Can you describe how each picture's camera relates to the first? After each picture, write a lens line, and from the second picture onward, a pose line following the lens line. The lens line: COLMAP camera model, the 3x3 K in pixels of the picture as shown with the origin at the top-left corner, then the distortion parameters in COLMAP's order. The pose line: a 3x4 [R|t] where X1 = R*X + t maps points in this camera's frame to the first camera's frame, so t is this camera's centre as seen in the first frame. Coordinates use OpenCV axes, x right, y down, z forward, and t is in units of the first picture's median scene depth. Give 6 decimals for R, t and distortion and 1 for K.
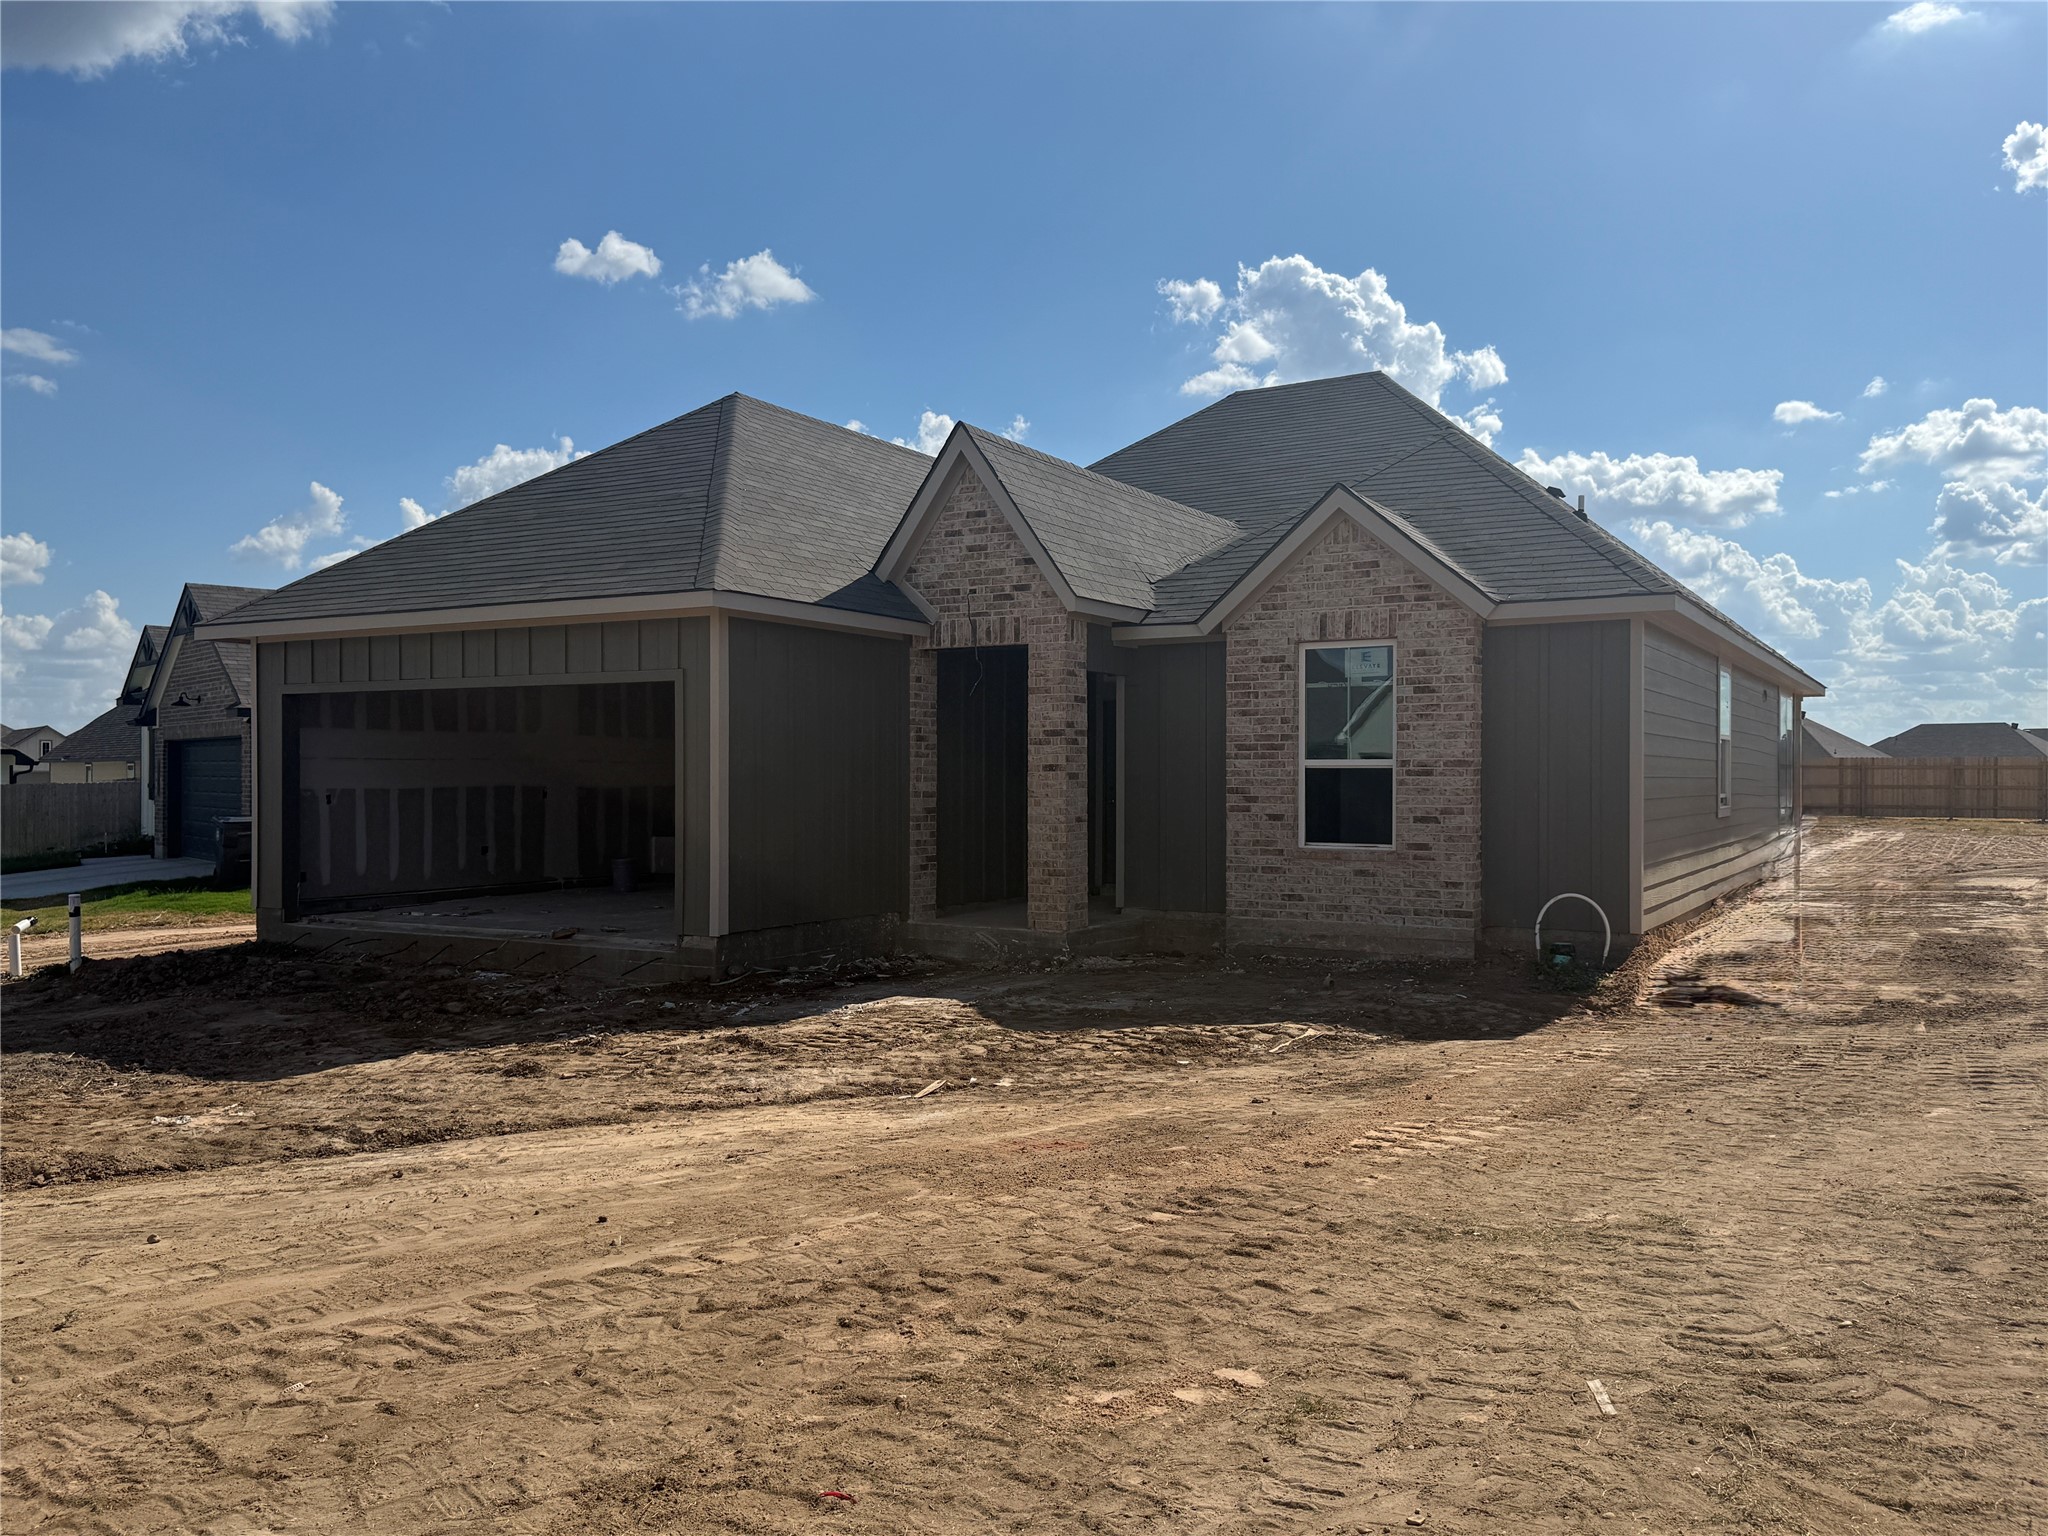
lens RADIAL K [[1559.0, 0, 1024.0], [0, 1559.0, 768.0], [0, 0, 1]] dist [0.096751, -0.002683]
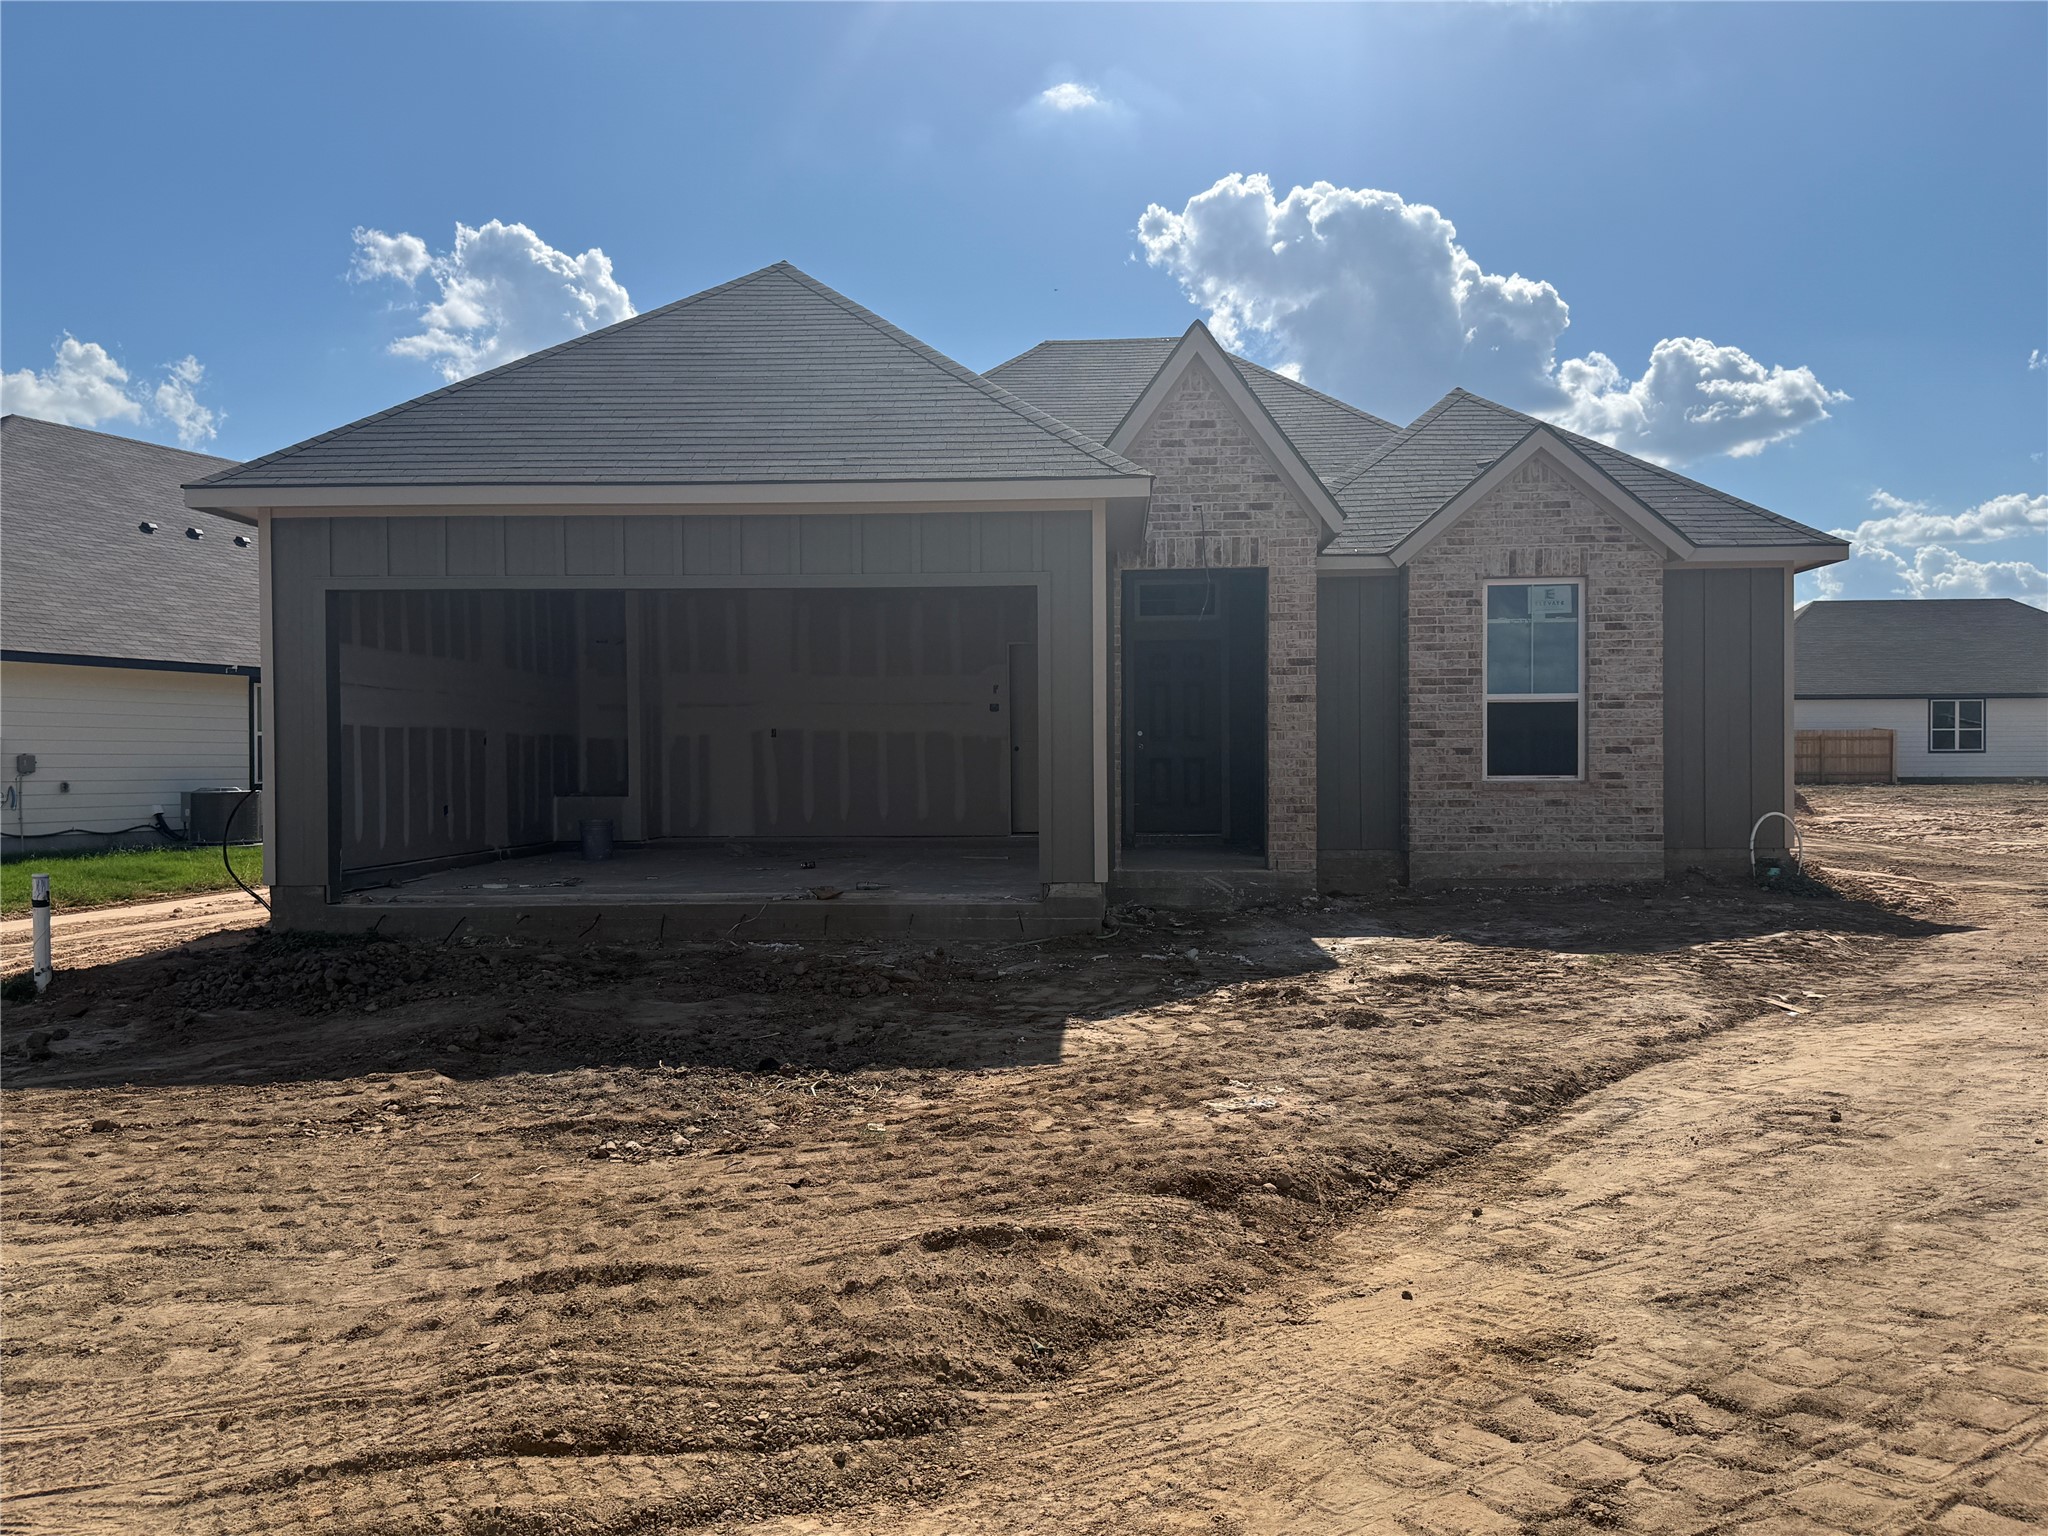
lens RADIAL K [[1559.0, 0, 1024.0], [0, 1559.0, 768.0], [0, 0, 1]] dist [0.096751, -0.002683]
pose [[0.890533, -0.007816, 0.454851, -0.559104], [0.004768, 0.999958, 0.007847, 0.033532], [-0.454893, -0.004819, 0.890533, 0.227720]]
